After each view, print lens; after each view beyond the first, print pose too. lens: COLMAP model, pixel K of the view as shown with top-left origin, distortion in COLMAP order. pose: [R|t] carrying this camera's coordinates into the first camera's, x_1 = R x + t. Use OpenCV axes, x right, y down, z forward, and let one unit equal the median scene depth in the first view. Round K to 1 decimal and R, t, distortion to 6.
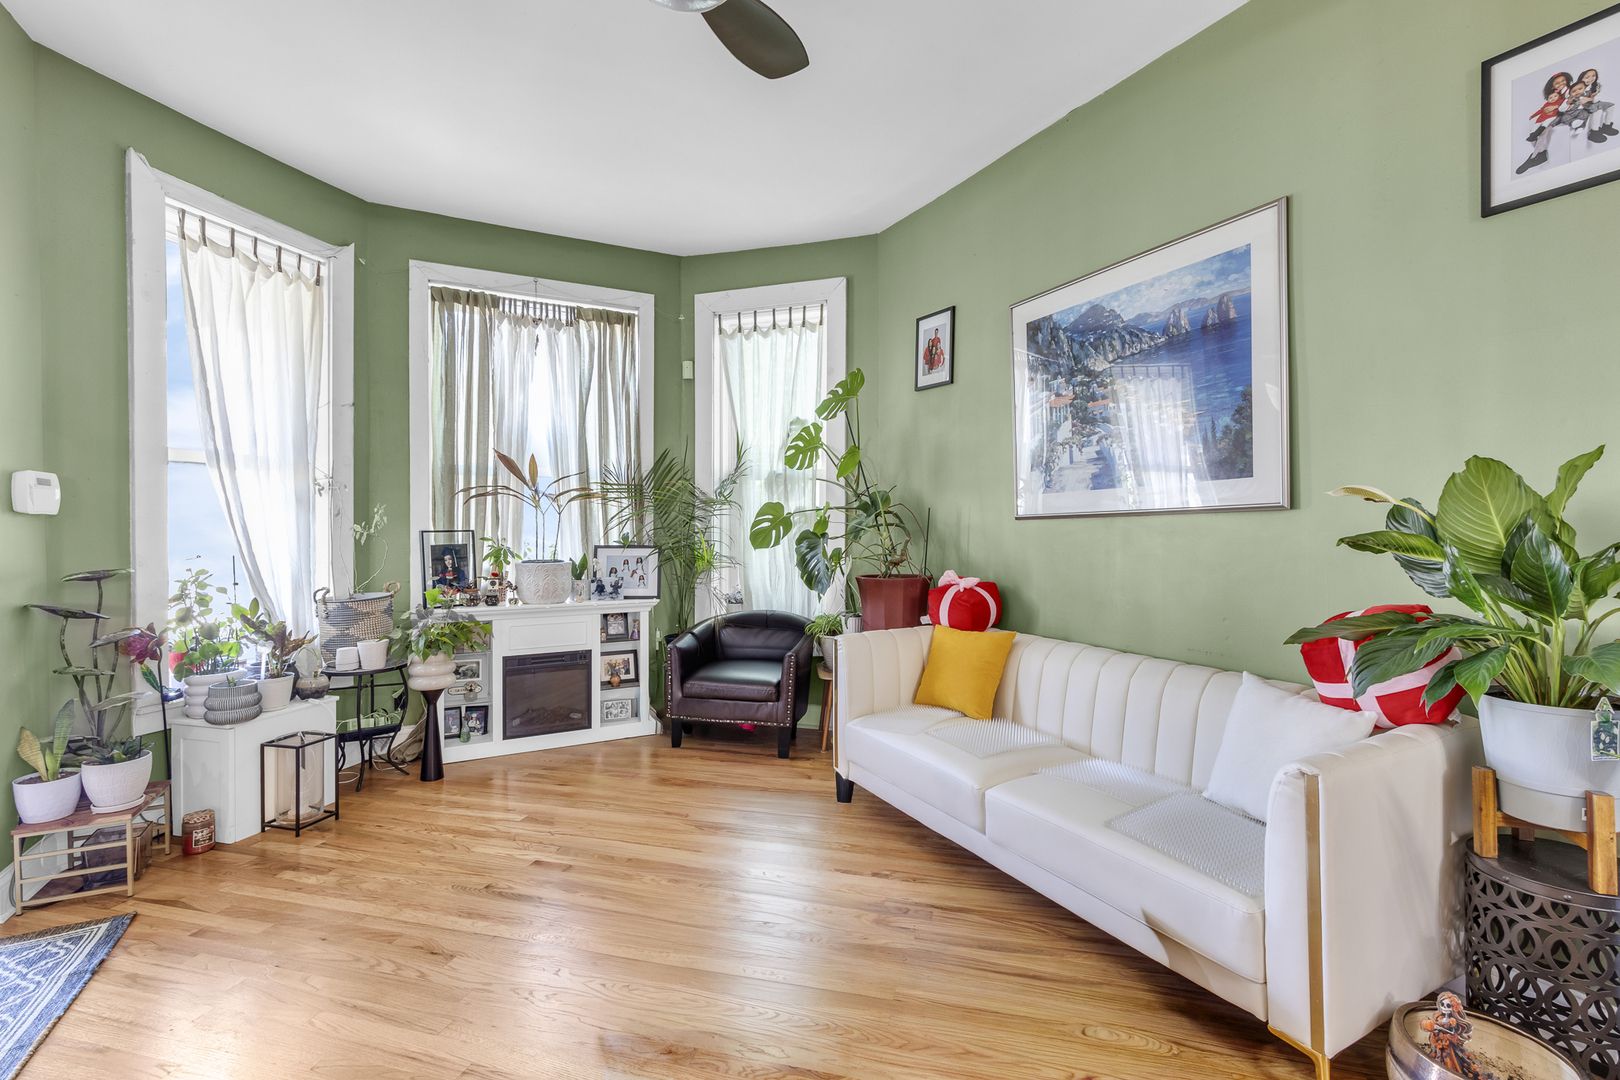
lens RADIAL K [[748.8, 0, 814.0], [0, 748.8, 528.6], [0, 0, 1]] dist [0.000753, 0.000180]
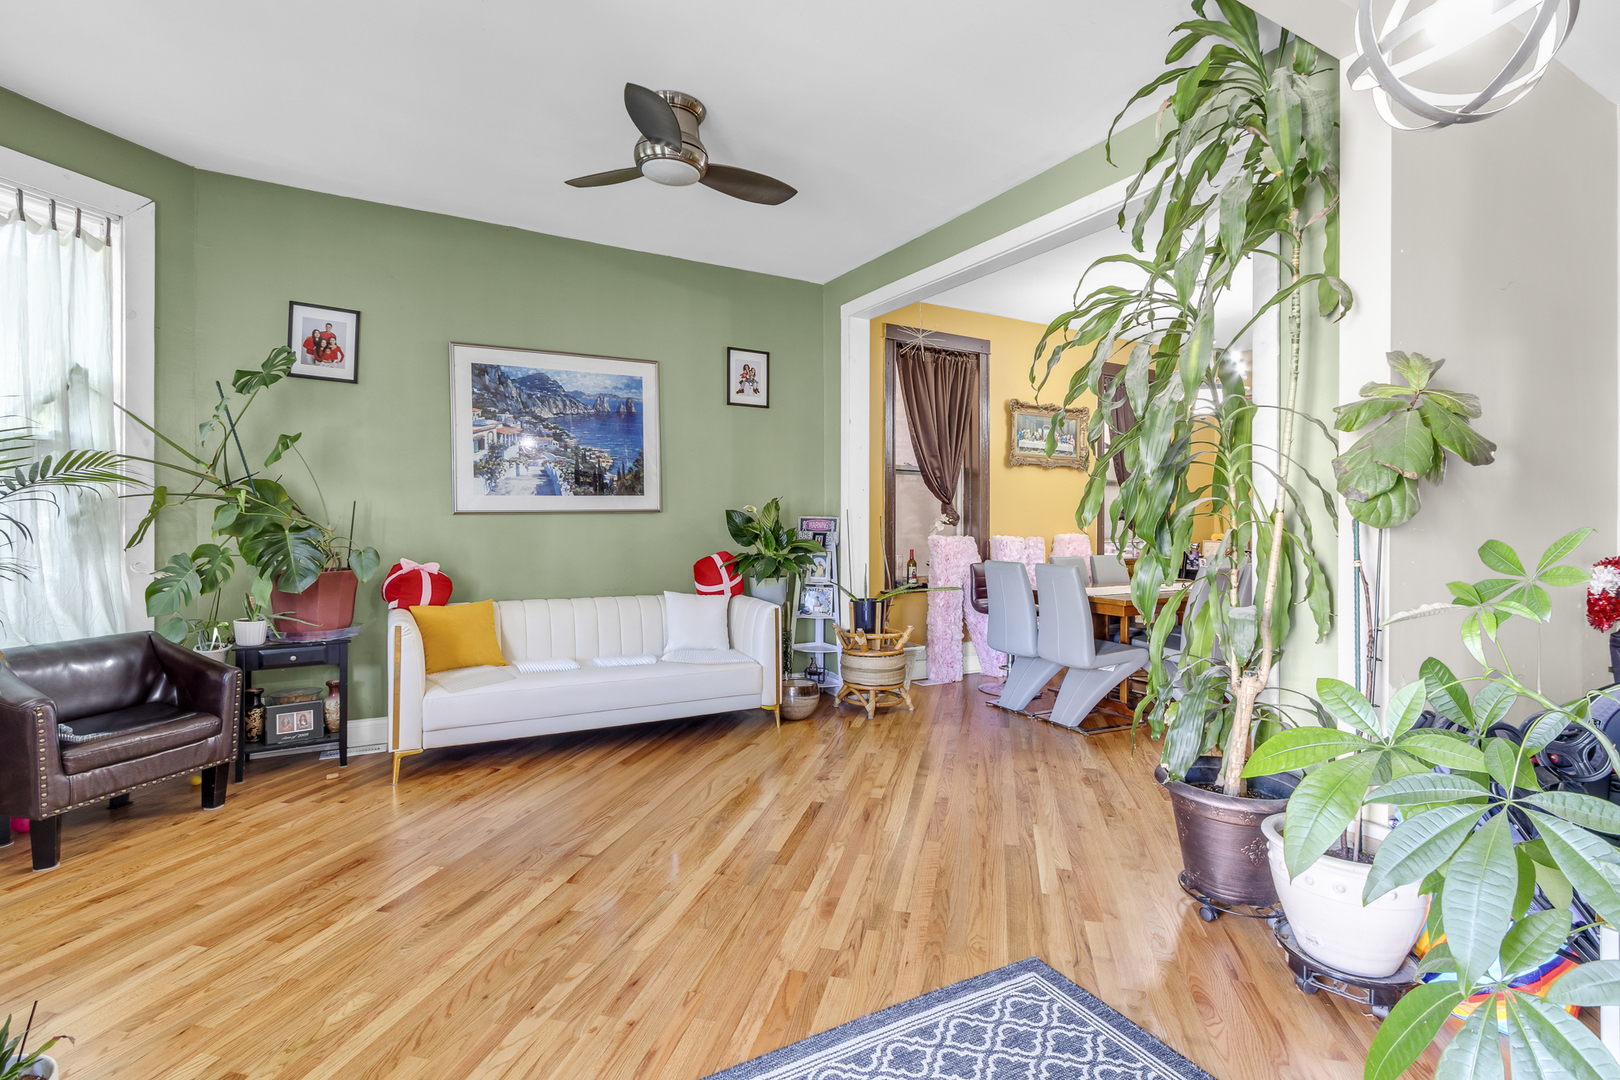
lens RADIAL K [[748.8, 0, 814.0], [0, 748.8, 528.6], [0, 0, 1]] dist [0.000753, 0.000180]
pose [[-0.021481, -0.014439, 0.999665, -1.123860], [-0.006017, 0.999879, 0.014313, -0.009889], [-0.999751, -0.005707, -0.021565, 0.471373]]
